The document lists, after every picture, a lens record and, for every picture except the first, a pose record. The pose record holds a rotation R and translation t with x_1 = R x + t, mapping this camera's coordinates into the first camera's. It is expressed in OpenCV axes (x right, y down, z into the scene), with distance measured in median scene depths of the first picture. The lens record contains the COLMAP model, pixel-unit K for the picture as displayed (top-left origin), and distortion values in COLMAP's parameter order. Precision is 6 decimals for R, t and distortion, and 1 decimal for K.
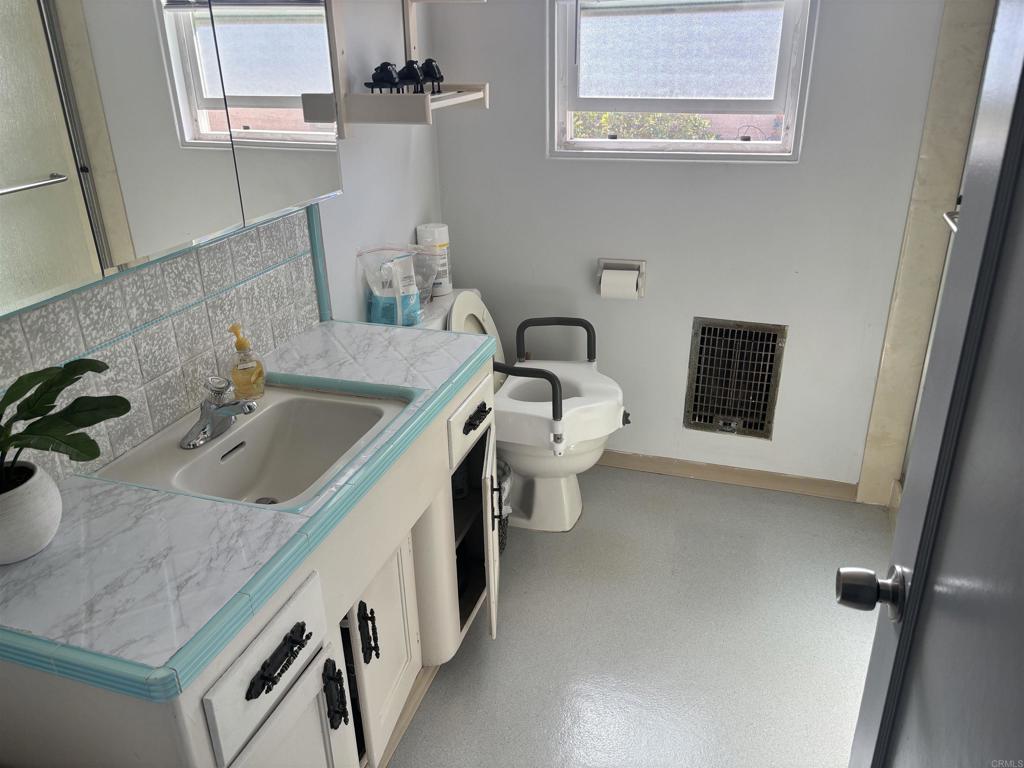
lens RADIAL K [[775.2, 0, 512.1], [0, 775.2, 379.7], [0, 0, 1]] dist [0.031657, -0.034099]
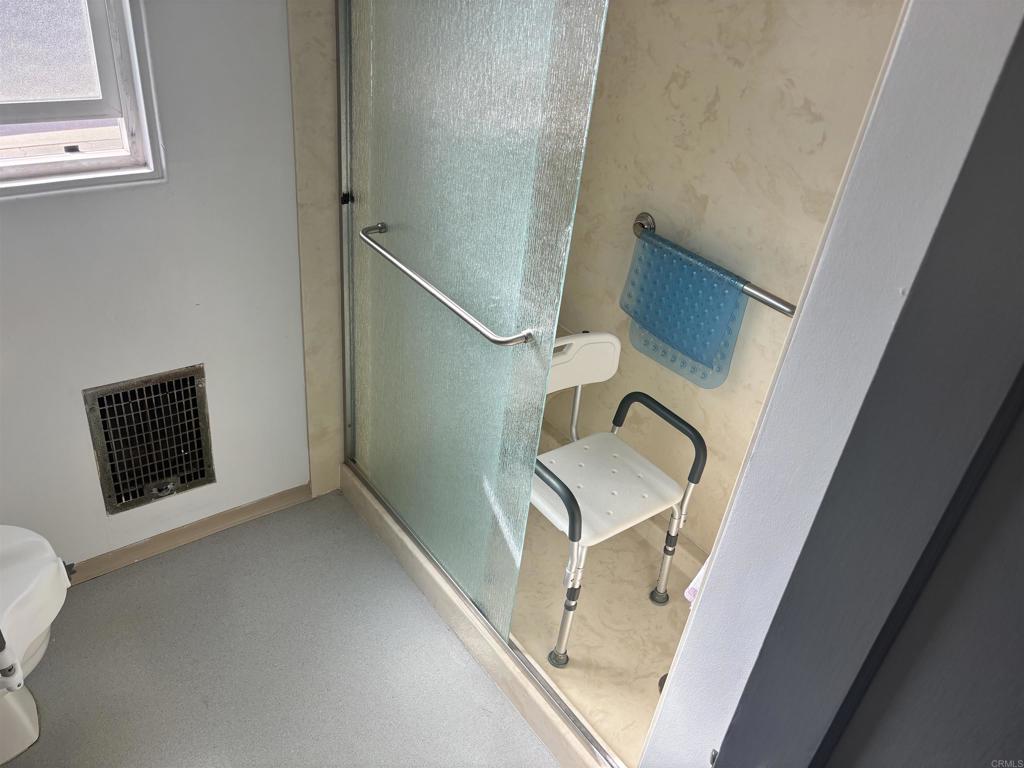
lens RADIAL K [[775.2, 0, 510.7], [0, 775.2, 386.9], [0, 0, 1]] dist [0.031657, -0.034099]
pose [[0.560969, -0.381691, 0.734592, -0.084348], [0.221356, 0.924213, 0.311180, -0.224609], [-0.797694, -0.011956, 0.602944, 0.215524]]
